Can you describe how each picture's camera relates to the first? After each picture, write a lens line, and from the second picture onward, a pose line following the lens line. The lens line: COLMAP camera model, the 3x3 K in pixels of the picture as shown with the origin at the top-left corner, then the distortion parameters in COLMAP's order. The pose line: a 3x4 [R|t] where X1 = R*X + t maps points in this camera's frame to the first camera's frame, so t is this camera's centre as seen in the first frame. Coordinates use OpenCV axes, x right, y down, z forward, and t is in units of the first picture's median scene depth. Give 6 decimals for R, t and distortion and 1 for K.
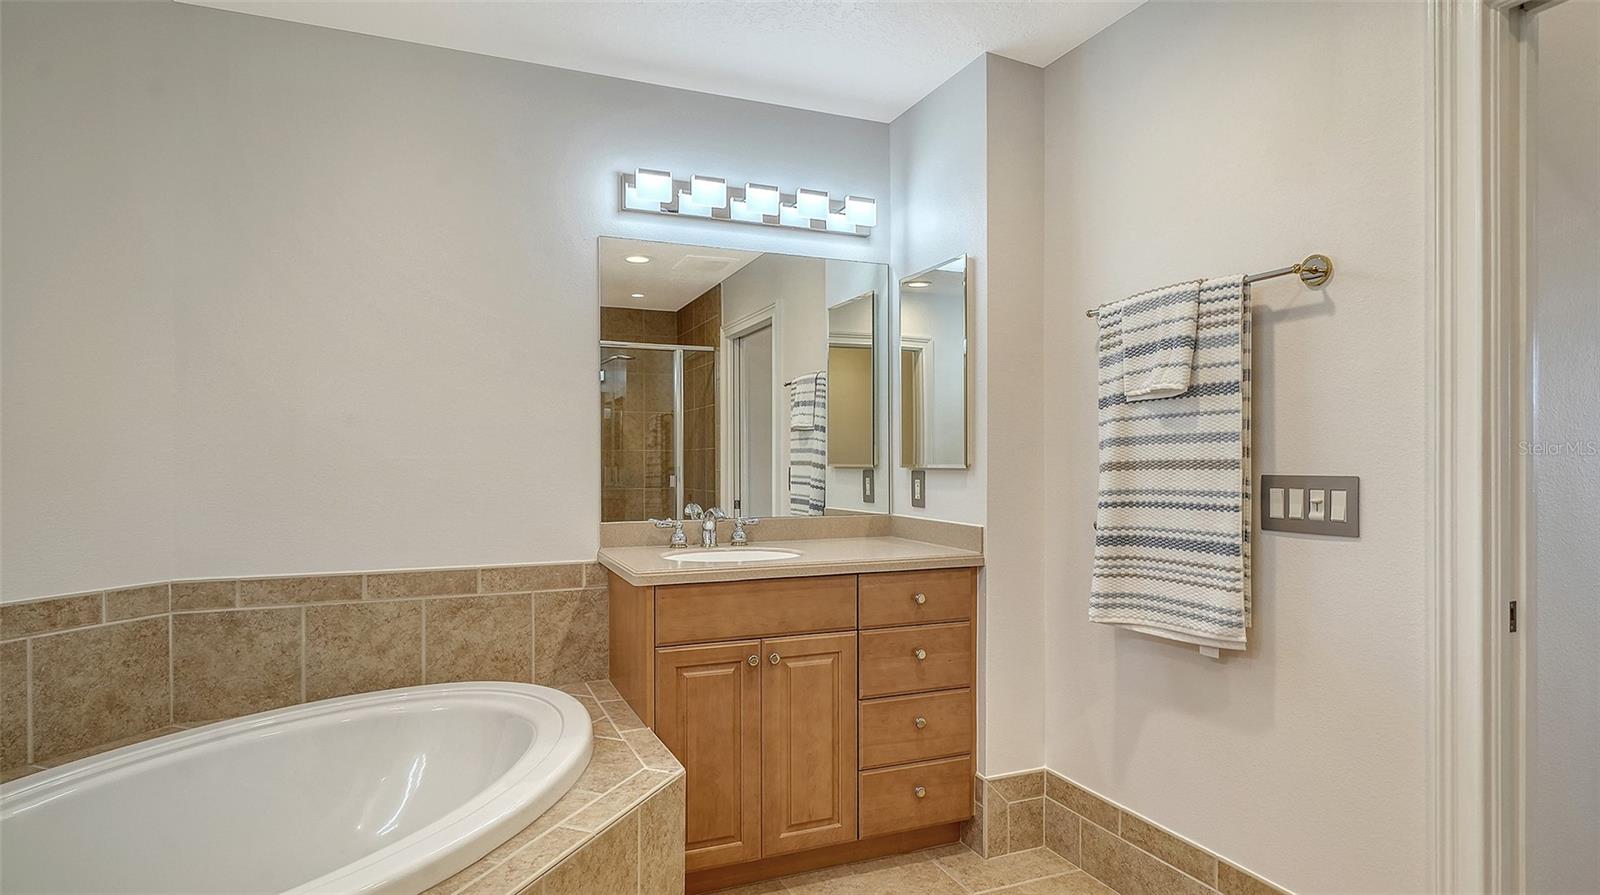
lens RADIAL K [[835.9, 0, 797.3], [0, 835.9, 452.1], [0, 0, 1]] dist [-0.004095, -0.002030]
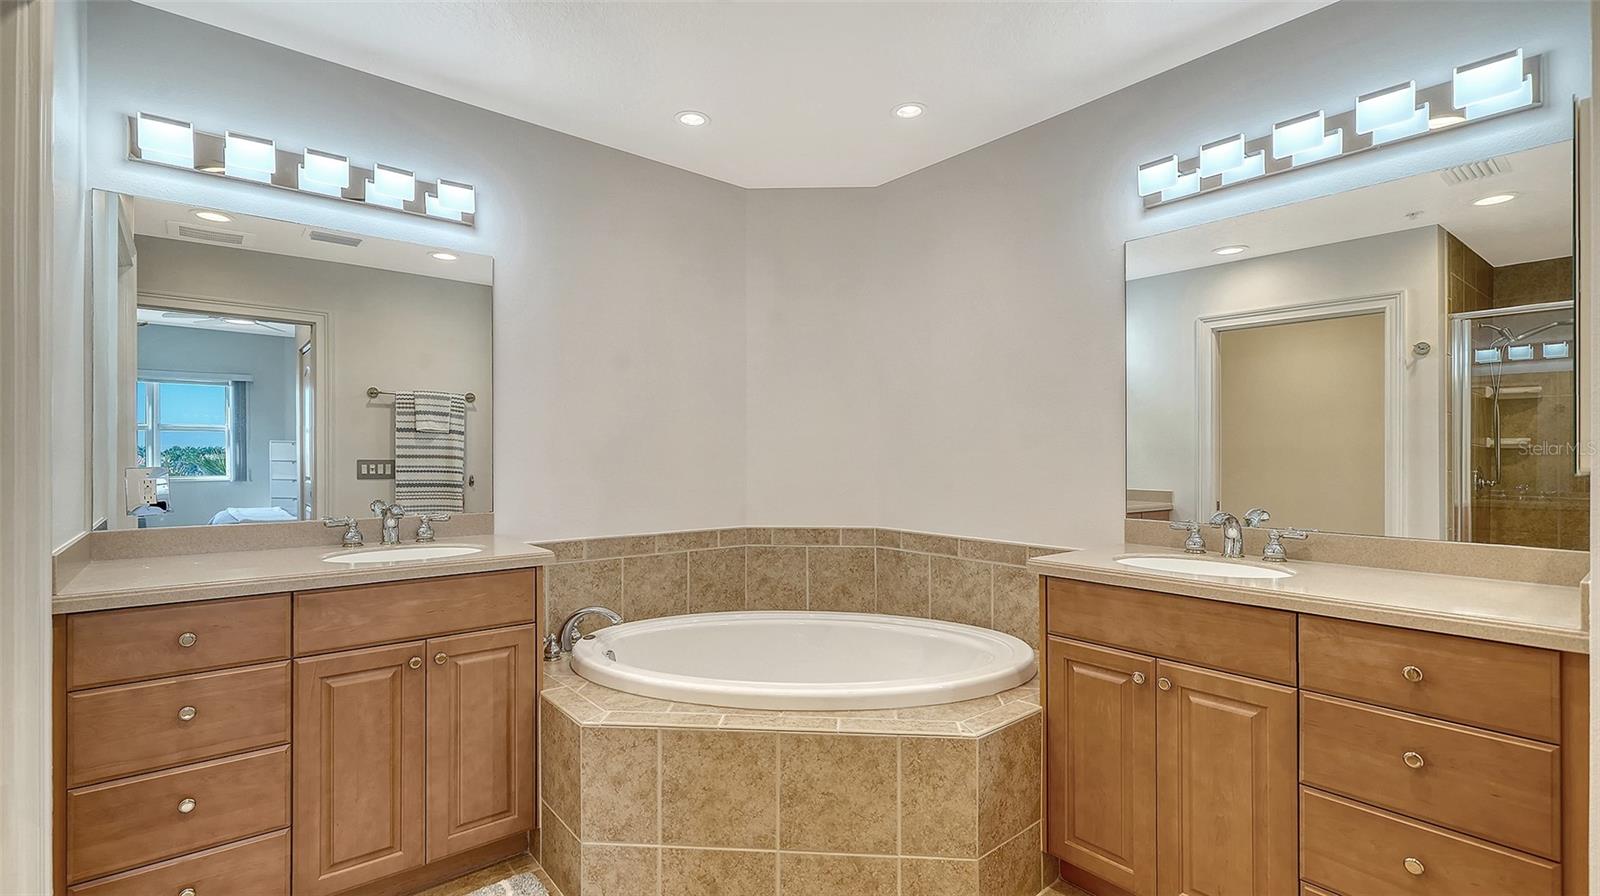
lens RADIAL K [[717.0, 0, 797.9], [0, 717.0, 454.2], [0, 0, 1]] dist [-0.003126, -0.000672]
pose [[0.288280, -0.000769, -0.957546, 0.586373], [-0.000821, 0.999999, -0.001050, 0.006864], [0.957546, 0.001089, 0.288279, 0.416484]]
